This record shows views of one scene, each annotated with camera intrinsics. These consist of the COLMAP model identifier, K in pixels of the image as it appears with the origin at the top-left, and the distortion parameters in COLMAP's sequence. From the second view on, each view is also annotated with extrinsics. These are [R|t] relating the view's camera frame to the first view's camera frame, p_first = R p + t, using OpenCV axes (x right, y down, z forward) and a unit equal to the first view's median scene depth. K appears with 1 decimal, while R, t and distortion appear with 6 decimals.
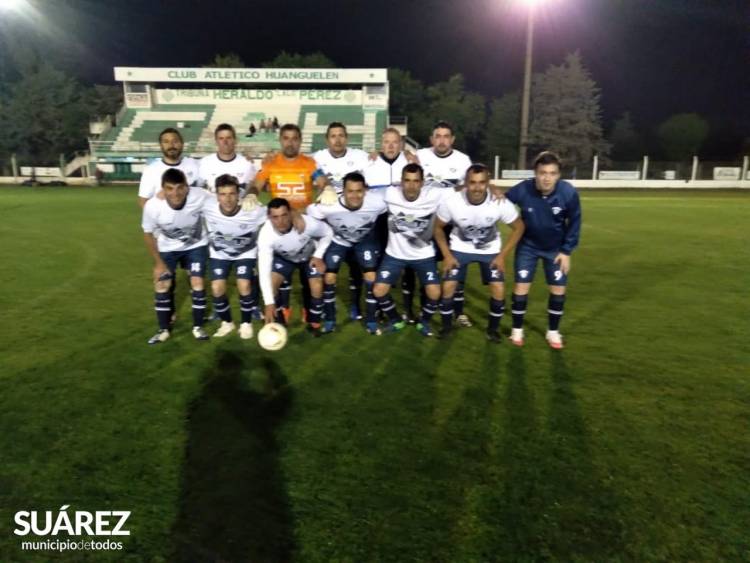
lens RADIAL K [[579.9, 0, 373.4], [0, 579.9, 280.0], [0, 0, 1]] dist [0.031622, 0.005396]
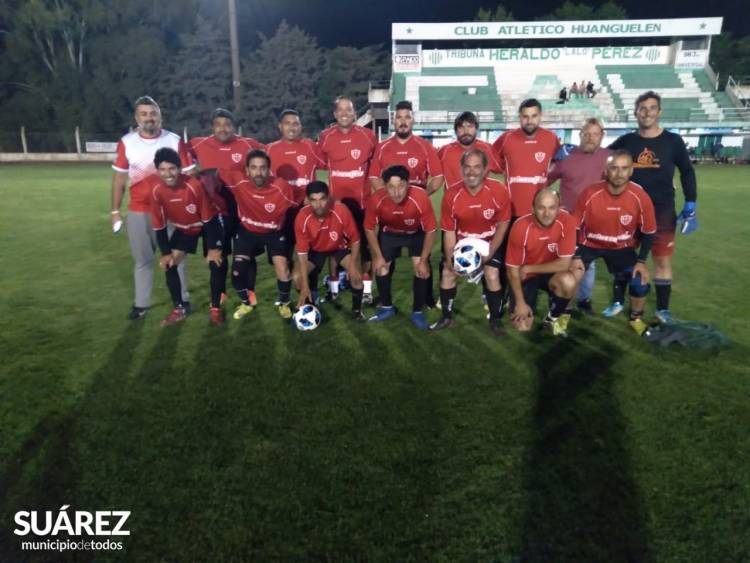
lens RADIAL K [[579.9, 0, 373.8], [0, 579.9, 281.6], [0, 0, 1]] dist [0.031622, 0.005396]
pose [[0.999937, -0.009359, 0.006227, -0.464009], [0.009057, 0.998858, 0.046910, -0.028298], [-0.006659, -0.046851, 0.998880, 0.134373]]
